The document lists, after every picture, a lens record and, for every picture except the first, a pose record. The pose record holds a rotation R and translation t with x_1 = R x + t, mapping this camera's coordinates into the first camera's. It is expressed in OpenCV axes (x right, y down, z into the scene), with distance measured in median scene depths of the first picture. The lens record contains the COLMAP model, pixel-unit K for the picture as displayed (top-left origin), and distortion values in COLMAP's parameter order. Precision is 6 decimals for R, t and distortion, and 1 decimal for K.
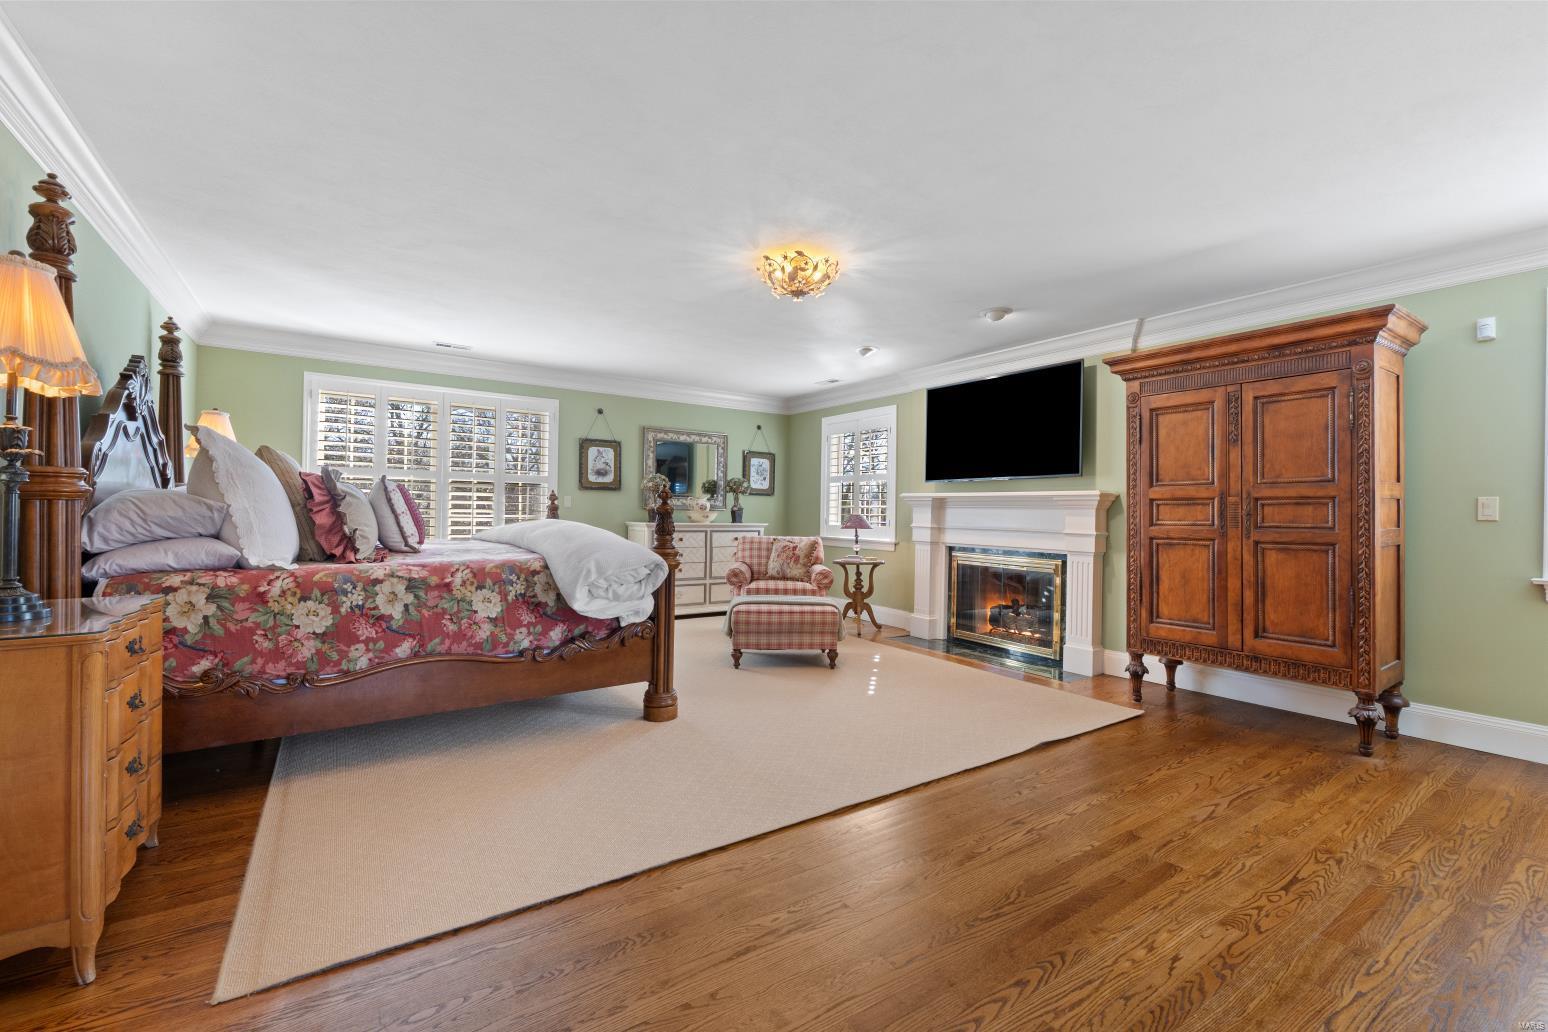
lens RADIAL K [[653.5, 0, 775.5], [0, 653.5, 508.9], [0, 0, 1]] dist [-0.001679, 0.000220]
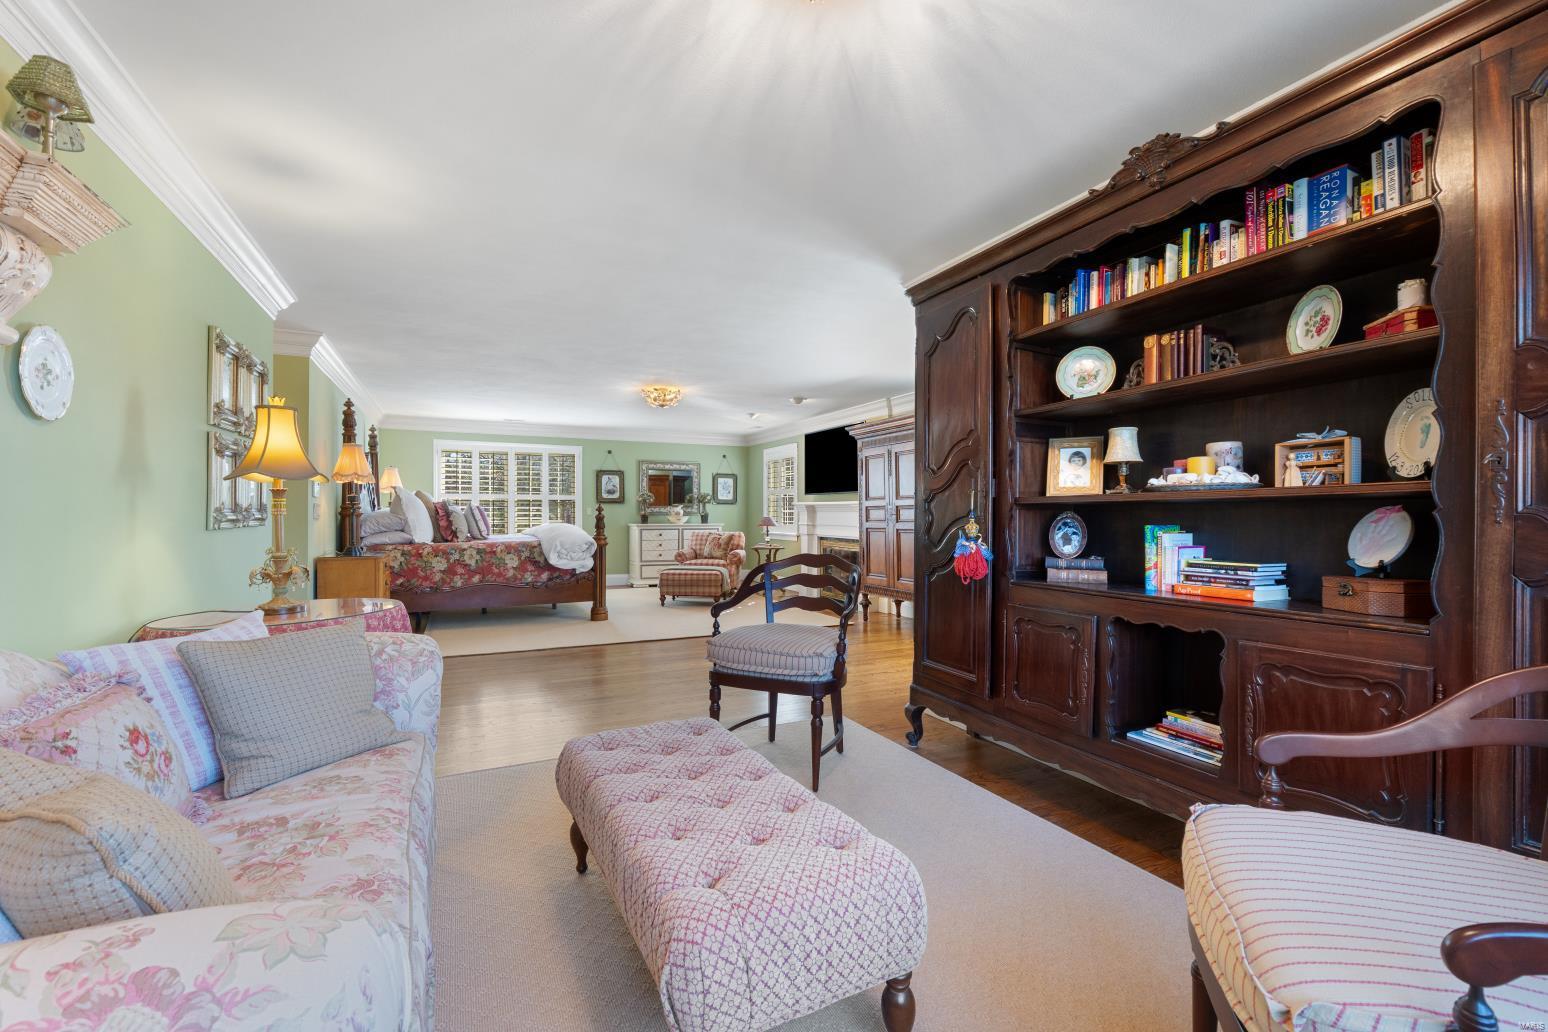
lens RADIAL K [[653.5, 0, 775.2], [0, 653.5, 518.4], [0, 0, 1]] dist [-0.001679, 0.000220]
pose [[0.989413, -0.013718, -0.144481, 0.656437], [0.015401, 0.999826, 0.010538, -0.005979], [0.144311, -0.012652, 0.989452, -0.911109]]
